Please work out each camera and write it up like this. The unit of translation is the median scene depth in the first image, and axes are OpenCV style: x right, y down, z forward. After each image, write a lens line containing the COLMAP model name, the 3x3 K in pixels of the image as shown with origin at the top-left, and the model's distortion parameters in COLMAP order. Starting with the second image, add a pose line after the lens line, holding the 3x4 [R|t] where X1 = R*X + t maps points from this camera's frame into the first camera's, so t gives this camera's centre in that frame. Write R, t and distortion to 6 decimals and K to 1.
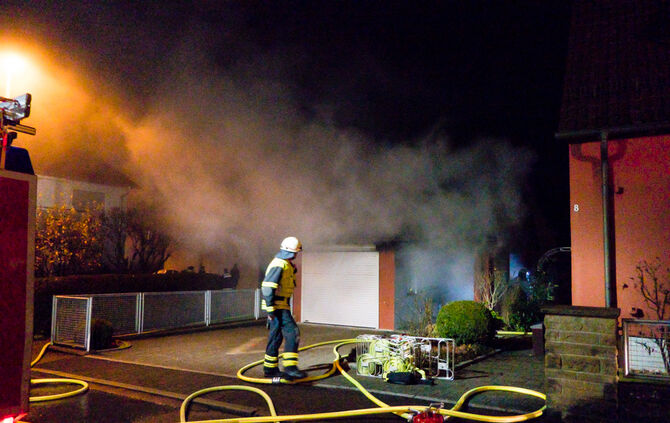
lens RADIAL K [[502.8, 0, 335.0], [0, 502.8, 211.5], [0, 0, 1]] dist [0.010826, 0.003999]
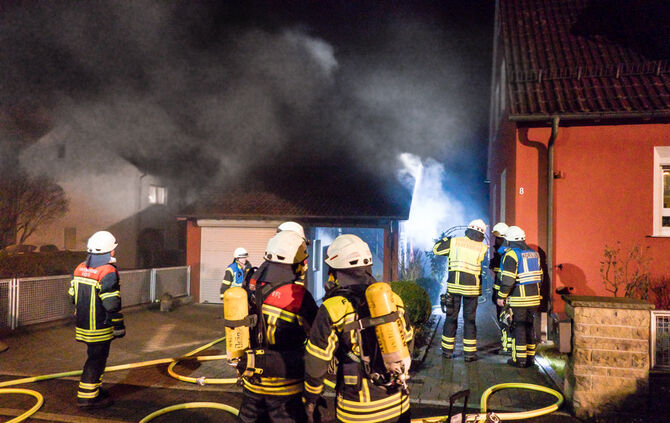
lens RADIAL K [[482.6, 0, 335.0], [0, 482.6, 211.5], [0, 0, 1]] dist [-0.005779, -0.005100]
pose [[0.958990, 0.015230, 0.283031, -0.165624], [-0.030857, 0.998230, 0.050837, -0.003526], [-0.281756, -0.057486, 0.957763, 0.175452]]
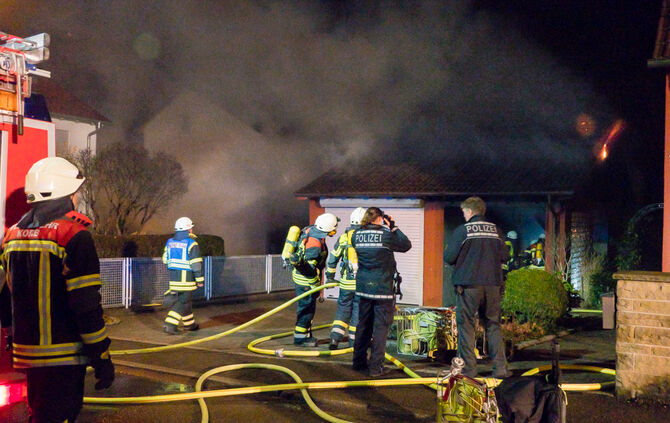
lens RADIAL K [[685.3, 0, 335.0], [0, 685.3, 211.5], [0, 0, 1]] dist [-0.013762, -0.025827]
pose [[0.999218, 0.002918, -0.039437, -0.015242], [0.000432, 0.996409, 0.084675, -0.009608], [0.039542, -0.084625, 0.995628, -0.113410]]
